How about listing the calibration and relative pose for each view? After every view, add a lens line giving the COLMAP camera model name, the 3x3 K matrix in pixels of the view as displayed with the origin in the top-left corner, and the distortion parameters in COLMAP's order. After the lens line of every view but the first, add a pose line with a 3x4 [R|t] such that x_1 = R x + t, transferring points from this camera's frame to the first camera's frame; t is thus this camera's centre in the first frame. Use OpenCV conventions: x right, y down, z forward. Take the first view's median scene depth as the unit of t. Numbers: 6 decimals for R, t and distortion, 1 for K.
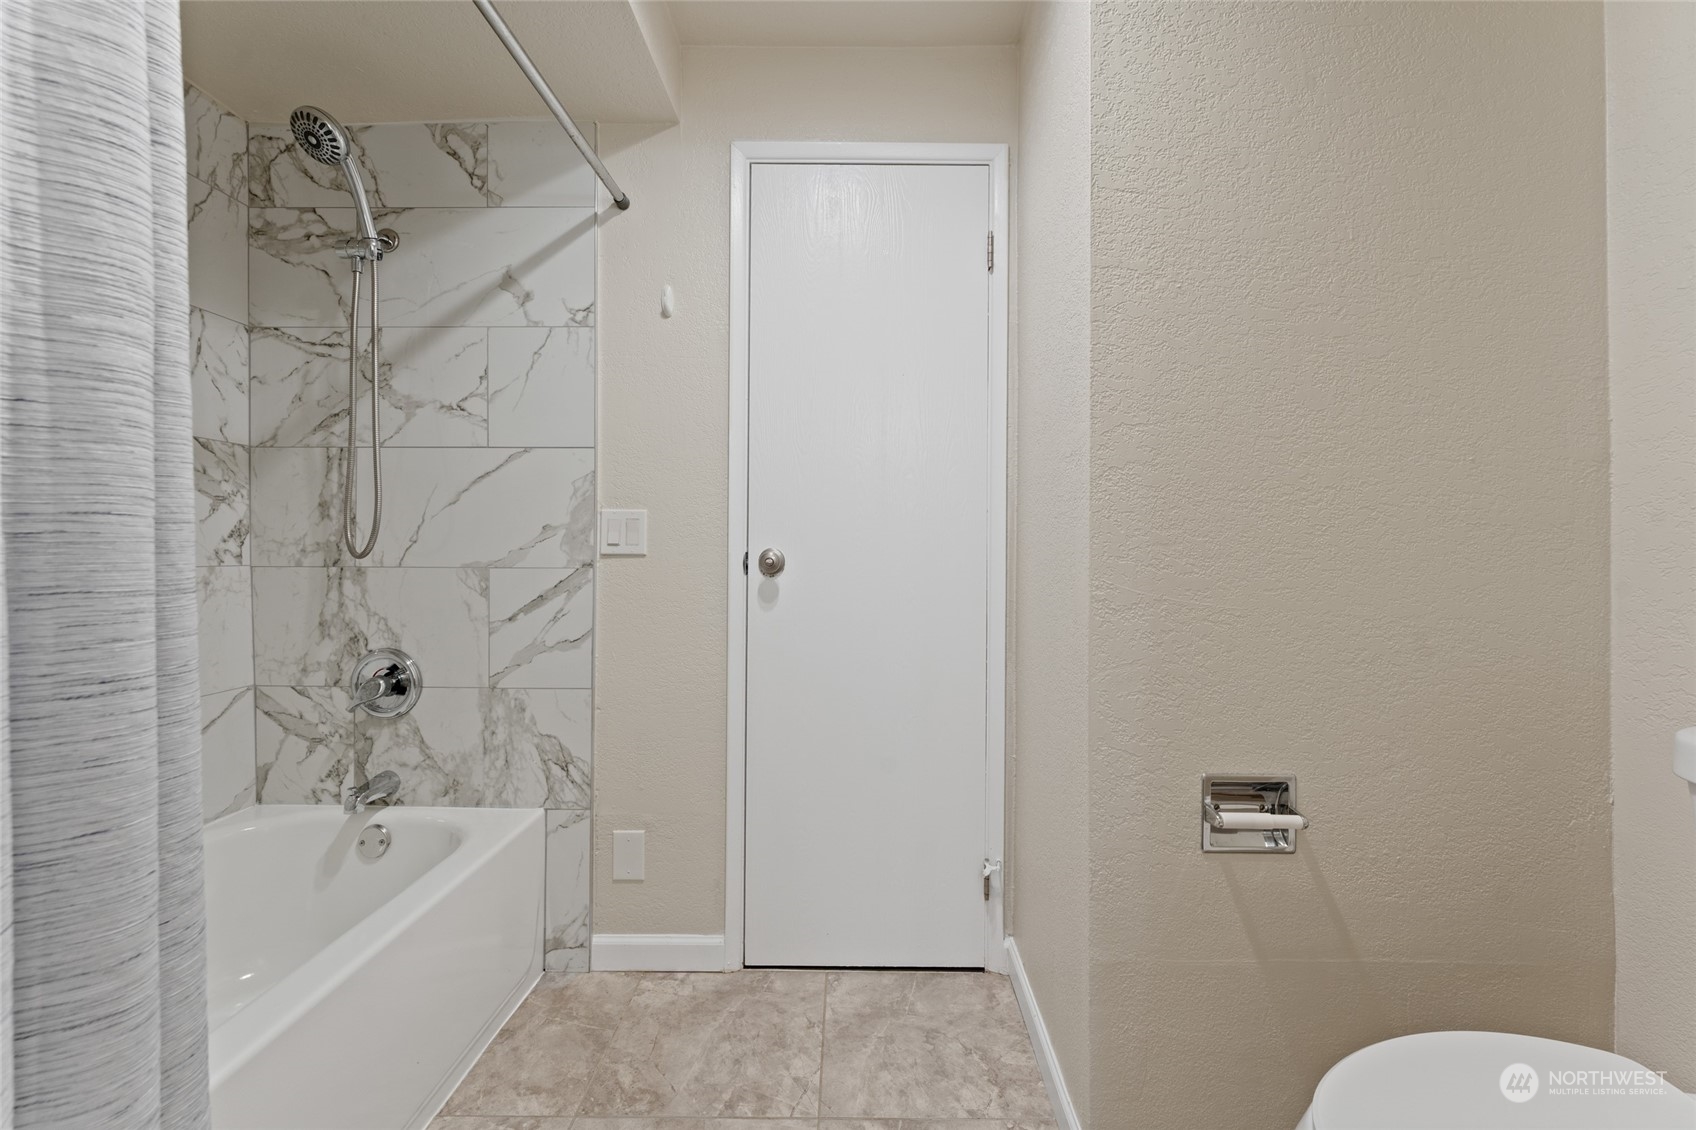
lens RADIAL K [[694.2, 0, 841.9], [0, 694.2, 549.8], [0, 0, 1]] dist [-0.001606, 0.000789]
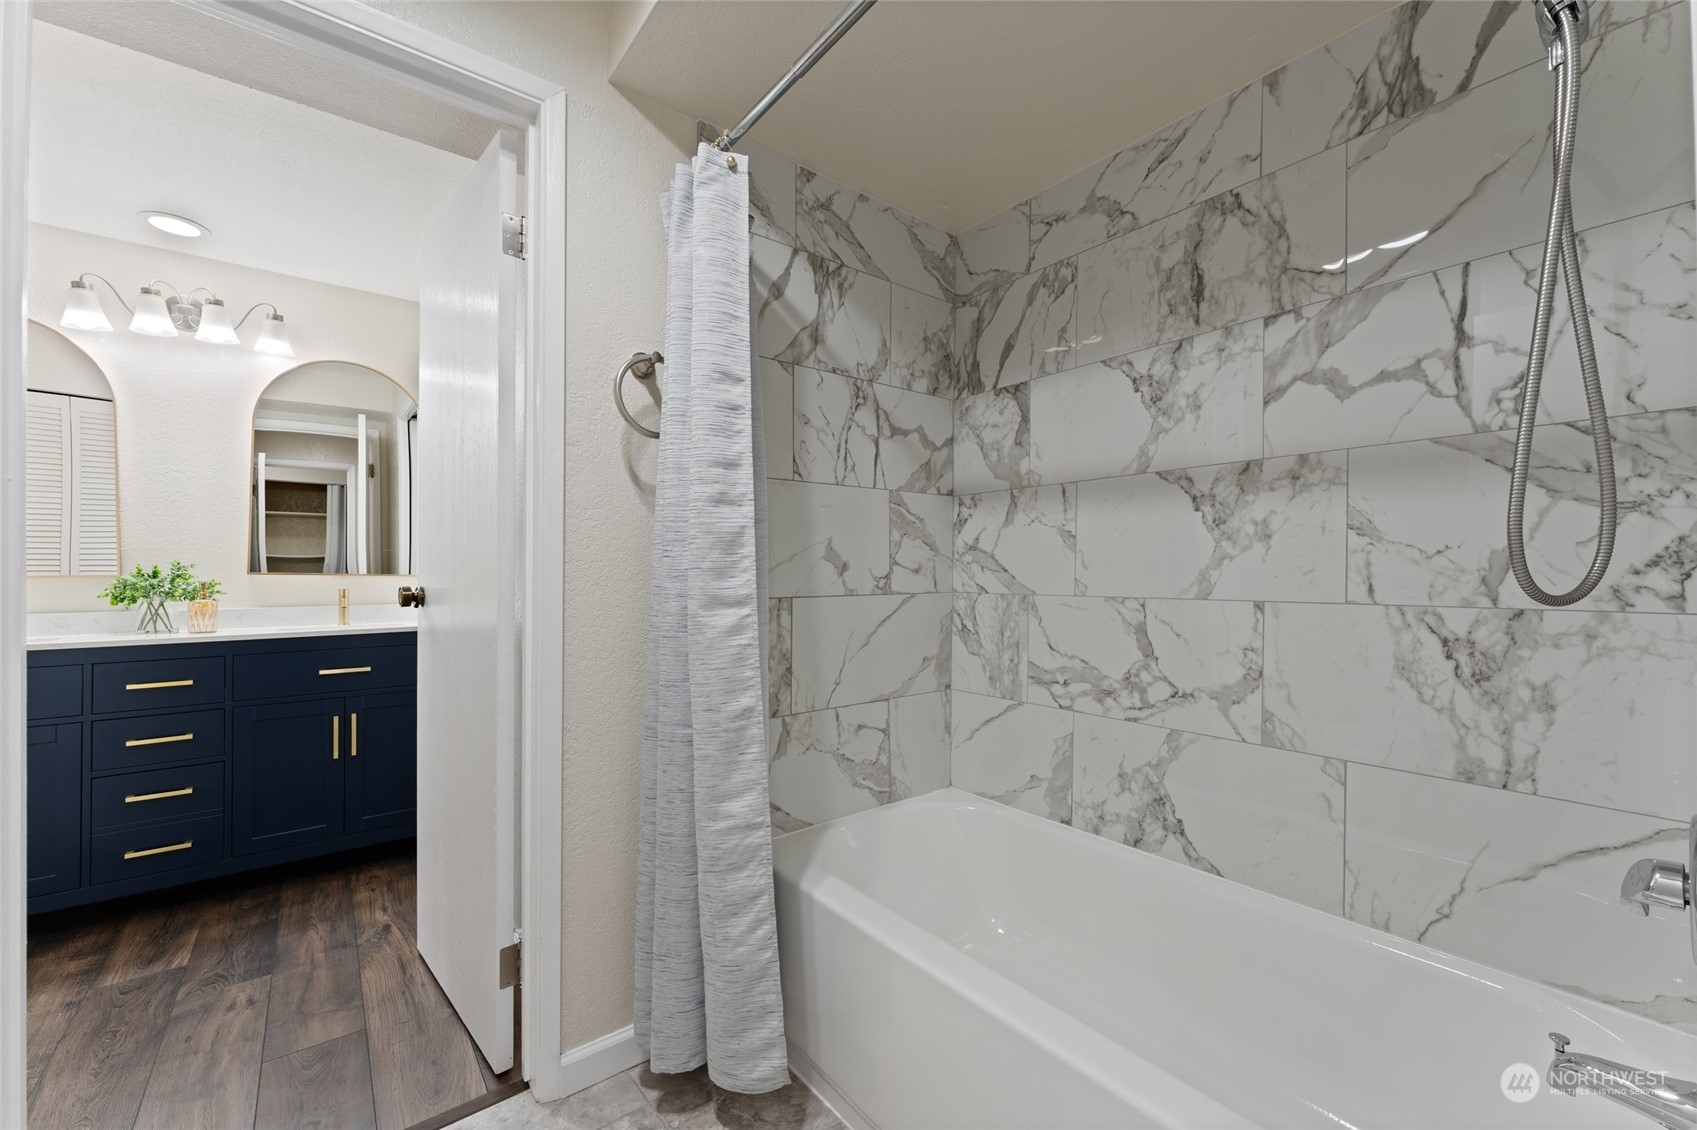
lens RADIAL K [[694.6, 0, 841.6], [0, 694.6, 573.0], [0, 0, 1]] dist [-0.001606, 0.000789]
pose [[-0.769545, -0.001600, -0.638591, 0.058691], [-0.001443, 0.999999, -0.000766, -0.010221], [0.638591, 0.000332, -0.769546, 0.974738]]
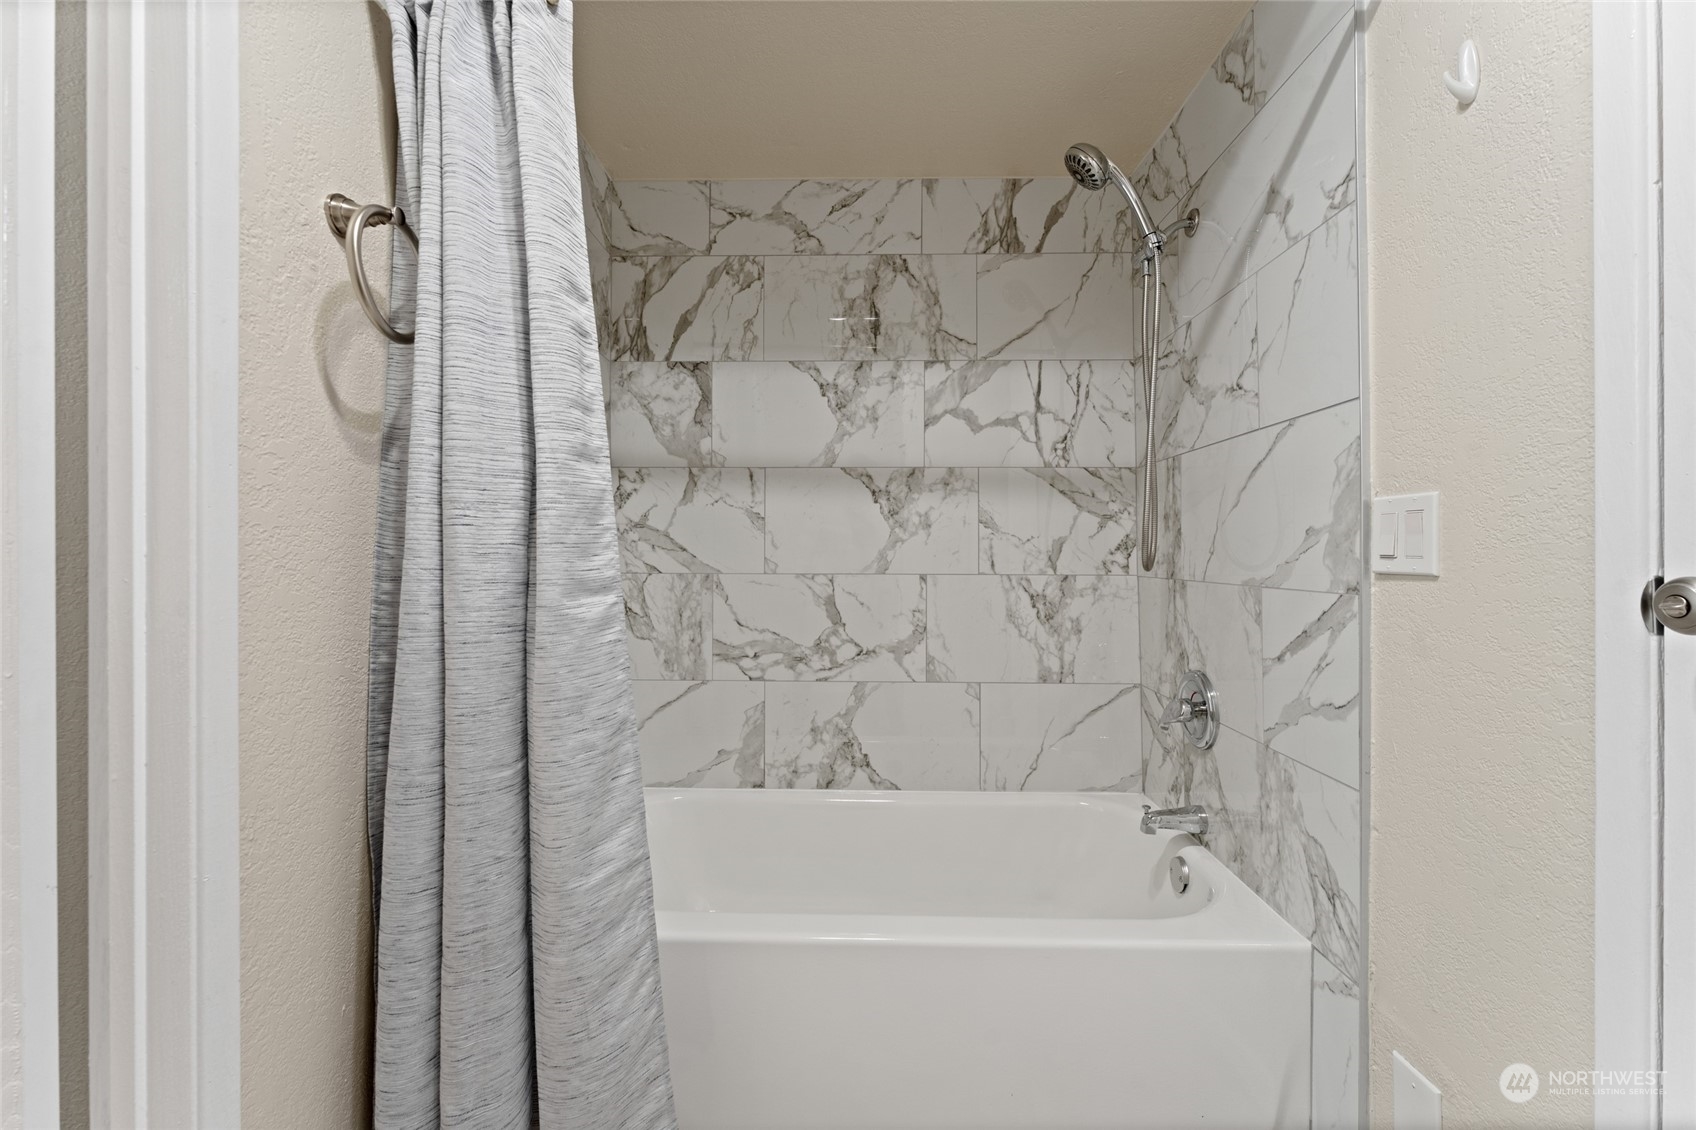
lens RADIAL K [[694.2, 0, 882.2], [0, 694.2, 557.8], [0, 0, 1]] dist [-0.001606, 0.000789]
pose [[0.017326, 0.002390, -0.999847, 0.245681], [-0.004239, 0.999988, 0.002316, -0.006201], [0.999841, 0.004199, 0.017336, 0.569393]]
